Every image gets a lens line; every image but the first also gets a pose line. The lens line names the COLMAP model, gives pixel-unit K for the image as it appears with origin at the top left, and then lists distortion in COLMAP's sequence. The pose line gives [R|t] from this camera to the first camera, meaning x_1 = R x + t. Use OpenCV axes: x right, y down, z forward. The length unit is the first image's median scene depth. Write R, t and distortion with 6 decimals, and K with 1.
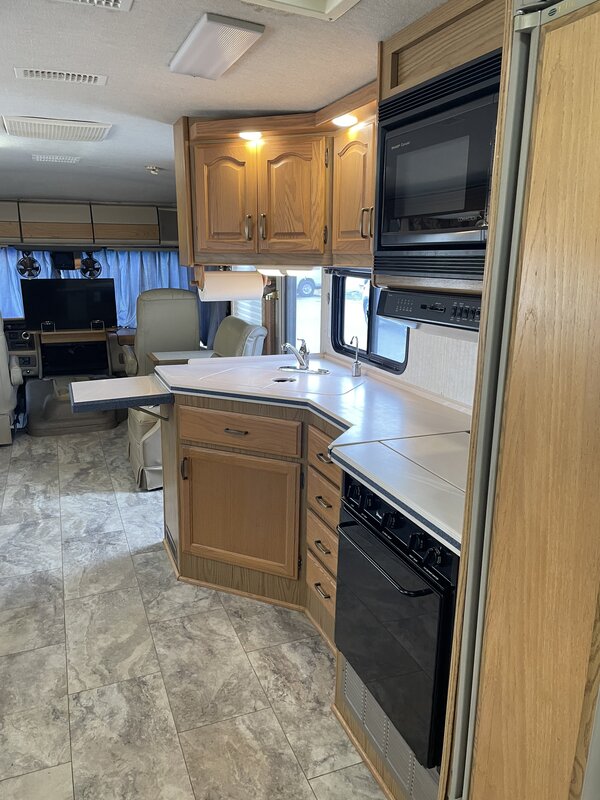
lens RADIAL K [[606.6, 0, 303.6], [0, 606.6, 398.4], [0, 0, 1]] dist [0.066646, -0.079106]
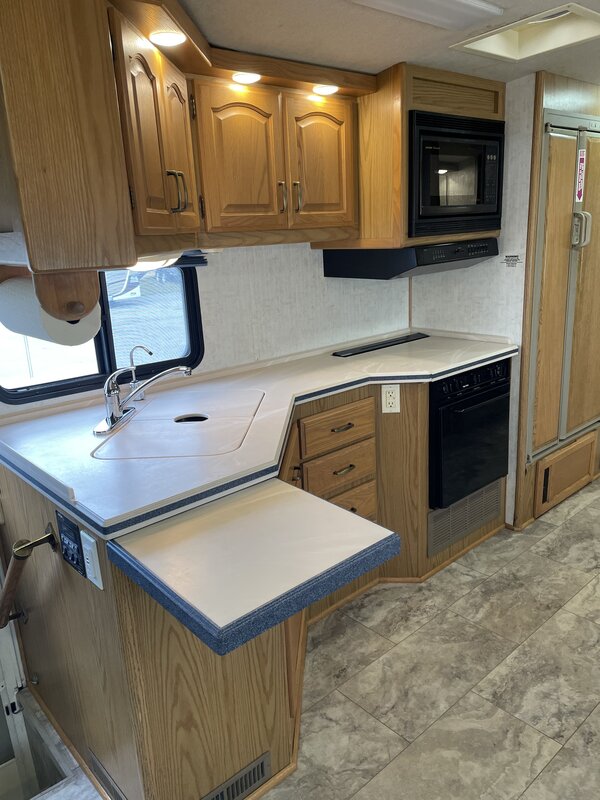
lens RADIAL K [[606.6, 0, 308.8], [0, 606.6, 398.4], [0, 0, 1]] dist [0.066646, -0.079106]
pose [[-0.338596, -0.255841, 0.905482, -0.844854], [0.262335, 0.898499, 0.351965, -0.317352], [-0.903622, 0.356714, -0.237112, 1.250133]]
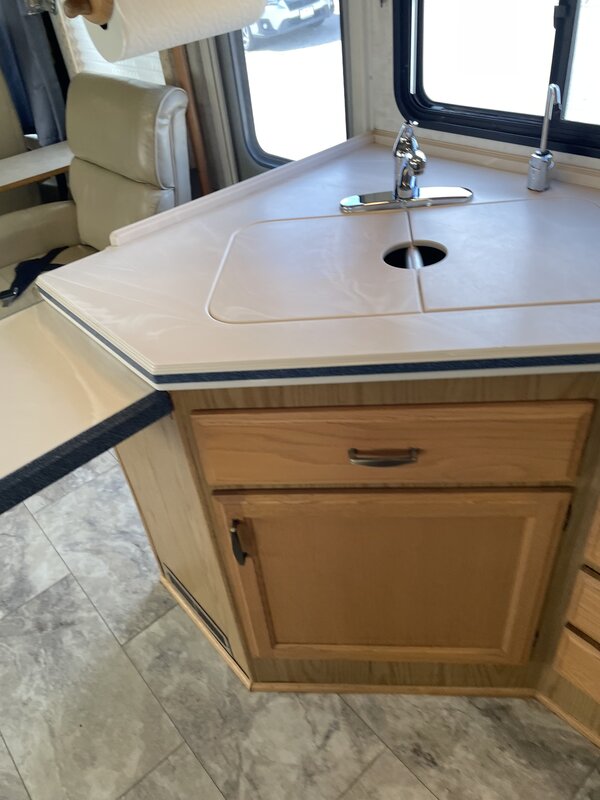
lens RADIAL K [[606.6, 0, 296.9], [0, 606.6, 401.2], [0, 0, 1]] dist [0.066646, -0.079106]
pose [[0.940962, -0.288111, 0.177713, -0.238720], [0.190847, 0.885109, 0.424451, -0.151106], [-0.279584, -0.365477, 0.887840, 0.783367]]
